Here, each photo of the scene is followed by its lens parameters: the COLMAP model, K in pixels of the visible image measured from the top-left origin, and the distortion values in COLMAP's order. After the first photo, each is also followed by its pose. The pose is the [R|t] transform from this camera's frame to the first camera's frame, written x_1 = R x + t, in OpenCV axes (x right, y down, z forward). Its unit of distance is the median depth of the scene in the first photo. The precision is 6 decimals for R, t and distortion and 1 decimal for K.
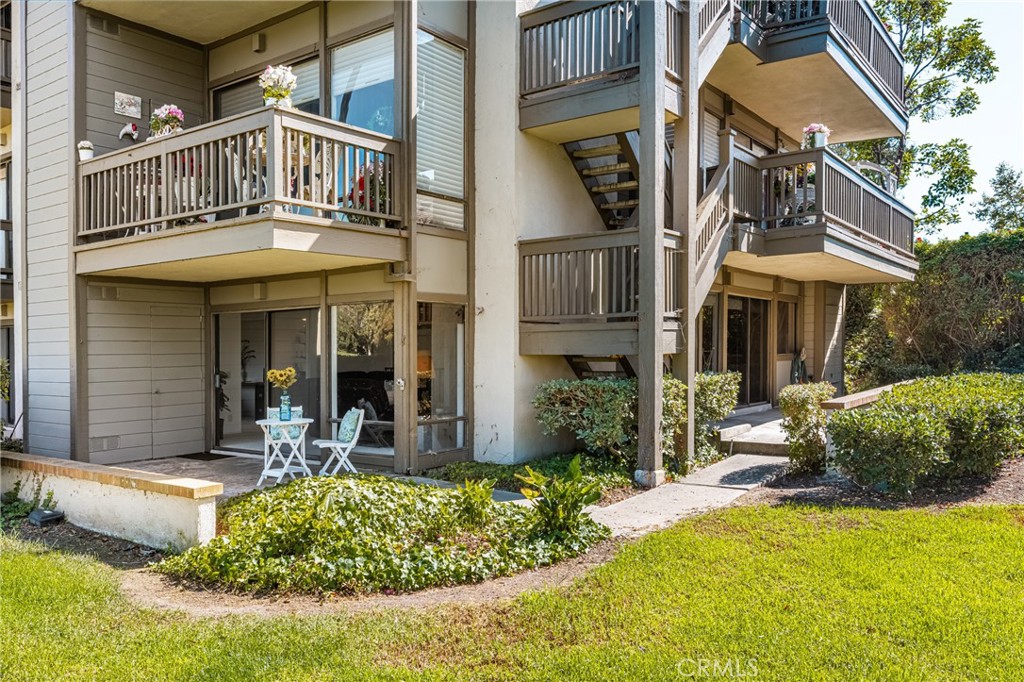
lens RADIAL K [[781.5, 0, 487.5], [0, 781.5, 373.4], [0, 0, 1]] dist [-0.003641, -0.007563]
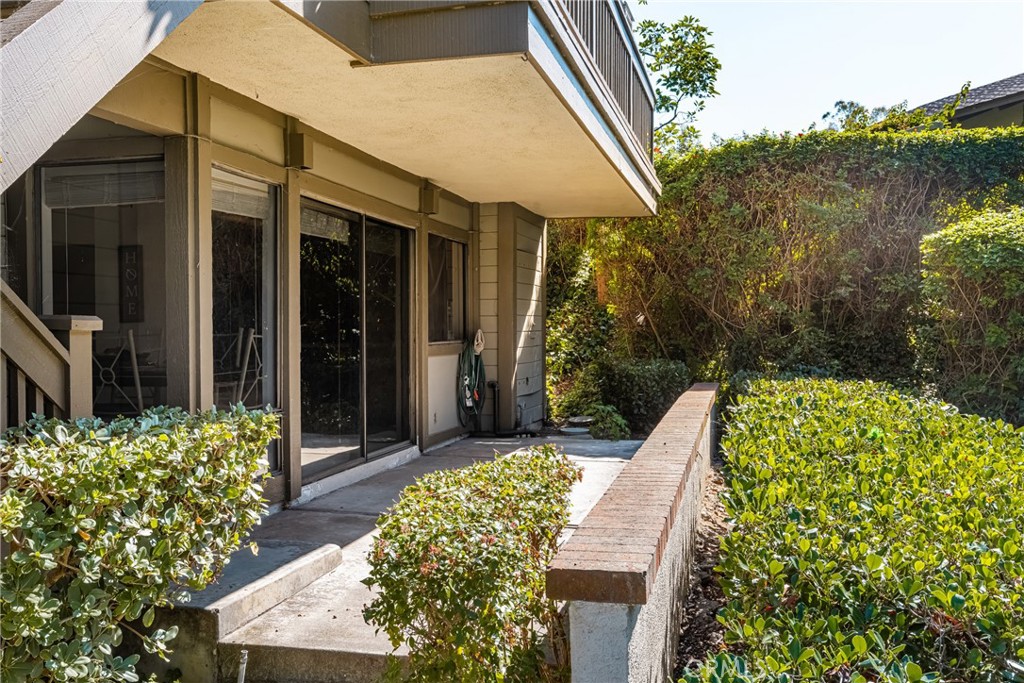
lens RADIAL K [[895.6, 0, 511.8], [0, 895.6, 342.7], [0, 0, 1]] dist [-0.011559, -0.005845]
pose [[0.913364, -0.003613, 0.407127, 0.178407], [0.012076, 0.999761, -0.018220, -0.012800], [-0.406964, 0.021558, 0.913190, 0.438399]]
